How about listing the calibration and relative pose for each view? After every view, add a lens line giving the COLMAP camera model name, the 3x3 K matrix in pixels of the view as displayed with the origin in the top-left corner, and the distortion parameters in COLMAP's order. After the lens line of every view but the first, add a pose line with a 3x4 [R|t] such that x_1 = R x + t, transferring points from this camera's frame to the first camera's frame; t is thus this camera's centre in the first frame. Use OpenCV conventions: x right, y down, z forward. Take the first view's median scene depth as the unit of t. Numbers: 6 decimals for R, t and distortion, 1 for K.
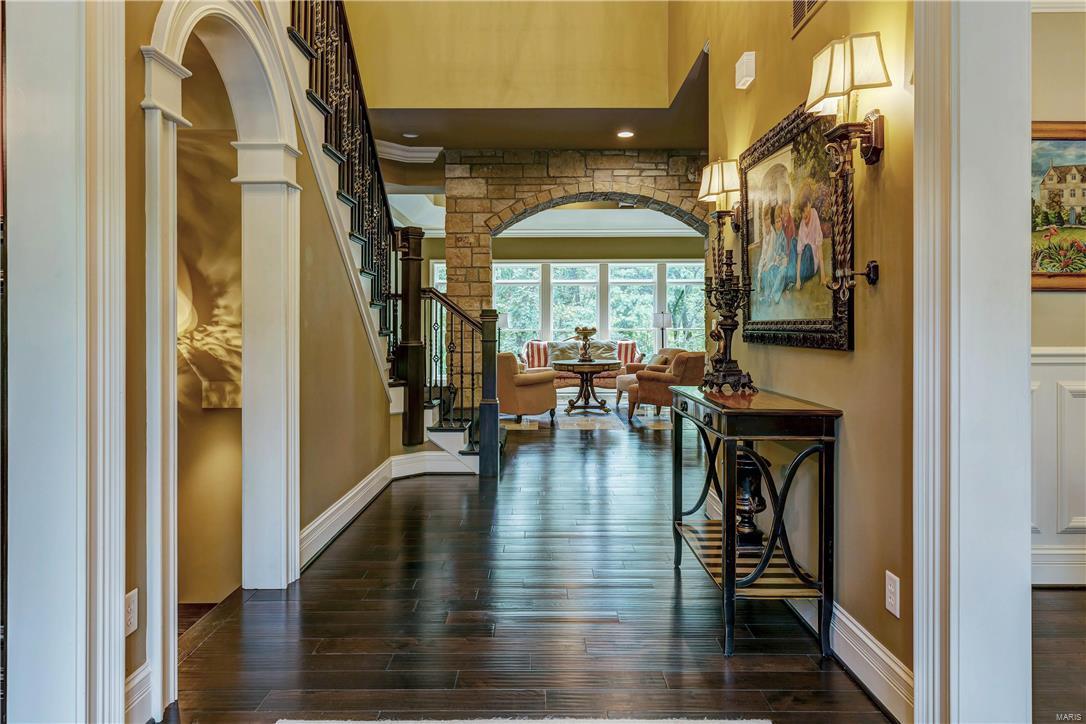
lens RADIAL K [[665.7, 0, 544.1], [0, 665.7, 348.3], [0, 0, 1]] dist [-0.004044, -0.000338]
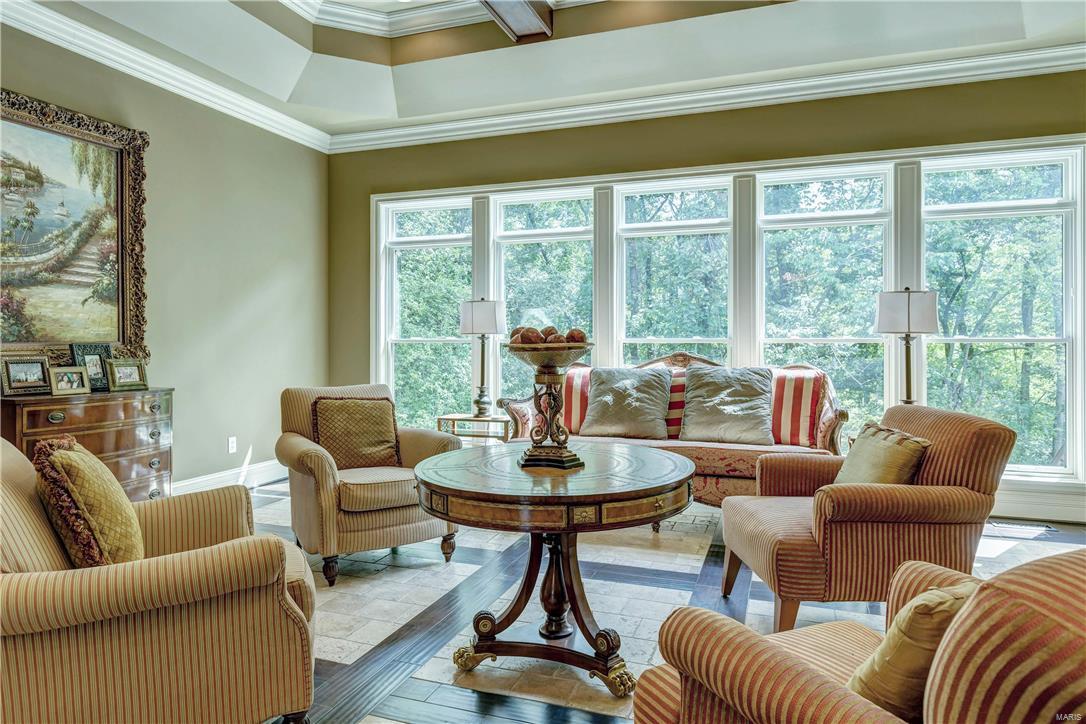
lens RADIAL K [[665.7, 0, 544.1], [0, 665.7, 348.3], [0, 0, 1]] dist [-0.004044, -0.000338]
pose [[0.940605, 0.005982, -0.339450, 0.117840], [-0.011201, 0.999847, -0.013419, -0.016950], [0.339318, 0.016424, 0.940528, 0.613868]]
